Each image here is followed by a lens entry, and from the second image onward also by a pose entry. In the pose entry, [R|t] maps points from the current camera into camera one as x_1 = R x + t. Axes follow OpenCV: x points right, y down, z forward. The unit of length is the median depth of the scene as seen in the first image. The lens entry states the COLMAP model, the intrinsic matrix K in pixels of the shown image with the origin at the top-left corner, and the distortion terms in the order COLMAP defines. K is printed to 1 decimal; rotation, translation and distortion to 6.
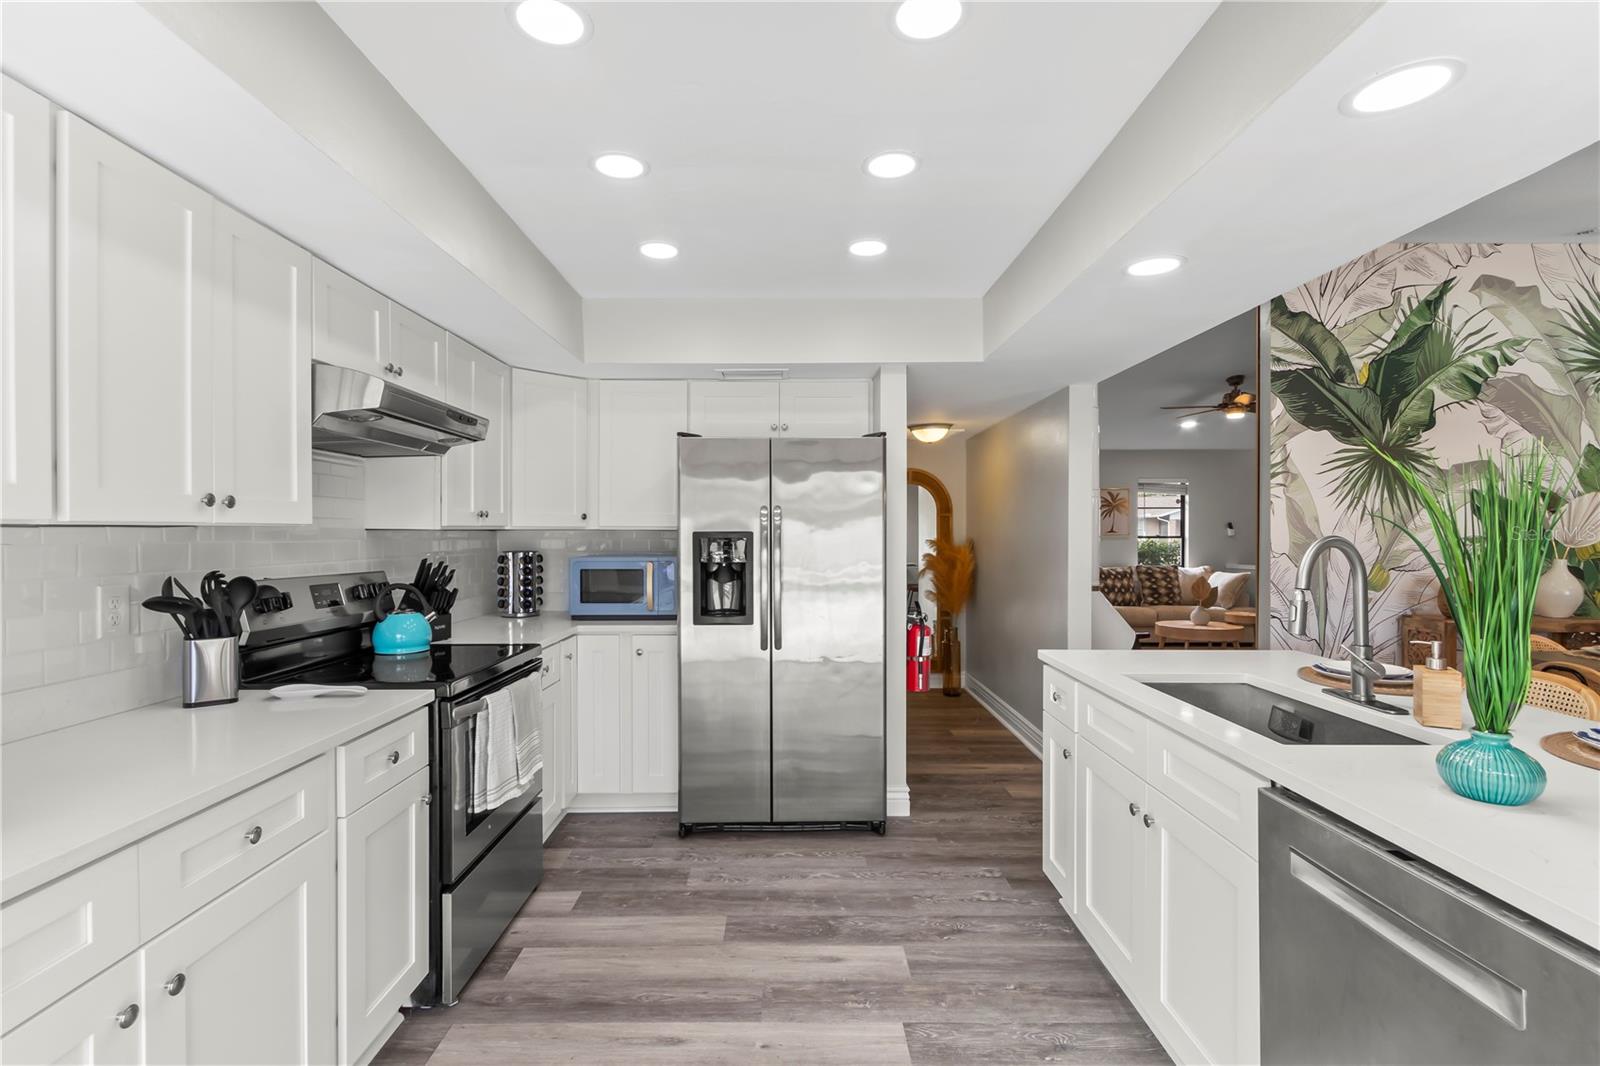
lens RADIAL K [[726.3, 0, 789.7], [0, 726.3, 537.8], [0, 0, 1]] dist [0.004167, -0.001670]
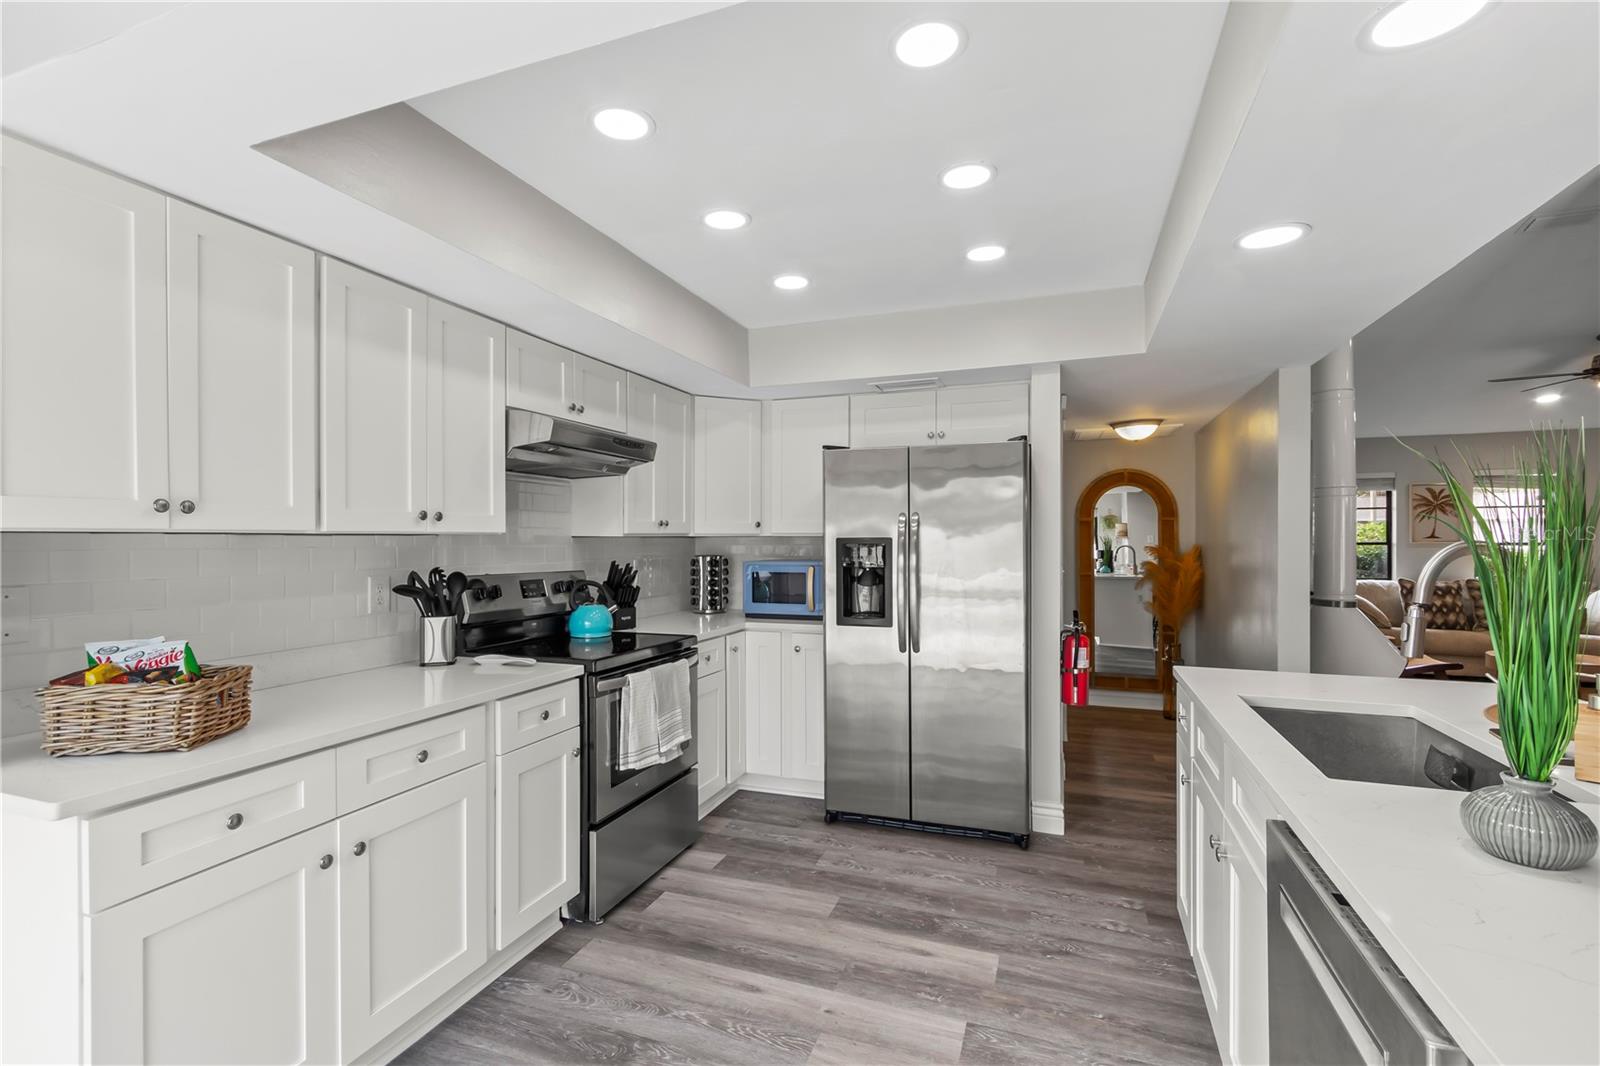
lens RADIAL K [[724.0, 0, 788.7], [0, 724.0, 542.5], [0, 0, 1]] dist [-0.000029, -0.000764]
pose [[0.935189, -0.000181, -0.354149, 0.112163], [-0.000938, 0.999995, -0.002986, 0.000884], [0.354148, 0.003125, 0.935184, -0.012932]]
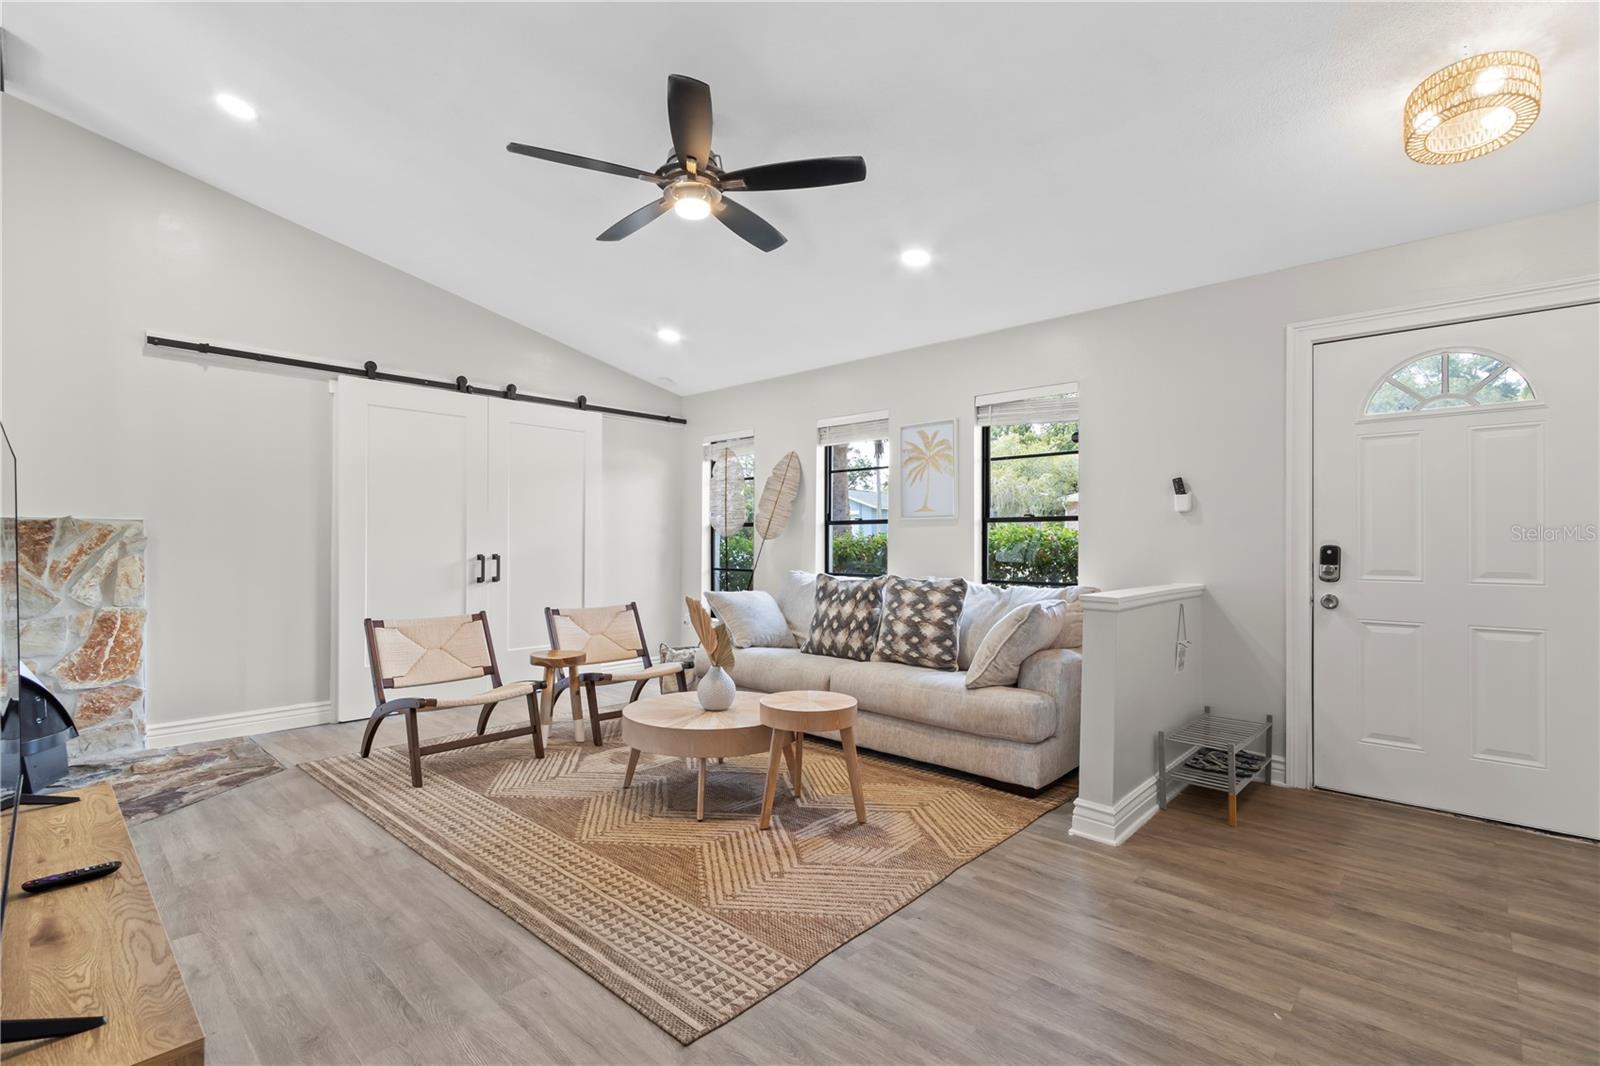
lens RADIAL K [[726.3, 0, 789.7], [0, 726.3, 537.8], [0, 0, 1]] dist [0.004167, -0.001670]
pose [[0.743072, 0.000377, -0.669212, 1.366861], [-0.010405, 0.999885, -0.010990, 0.032990], [0.669131, 0.015129, 0.742990, 1.090432]]
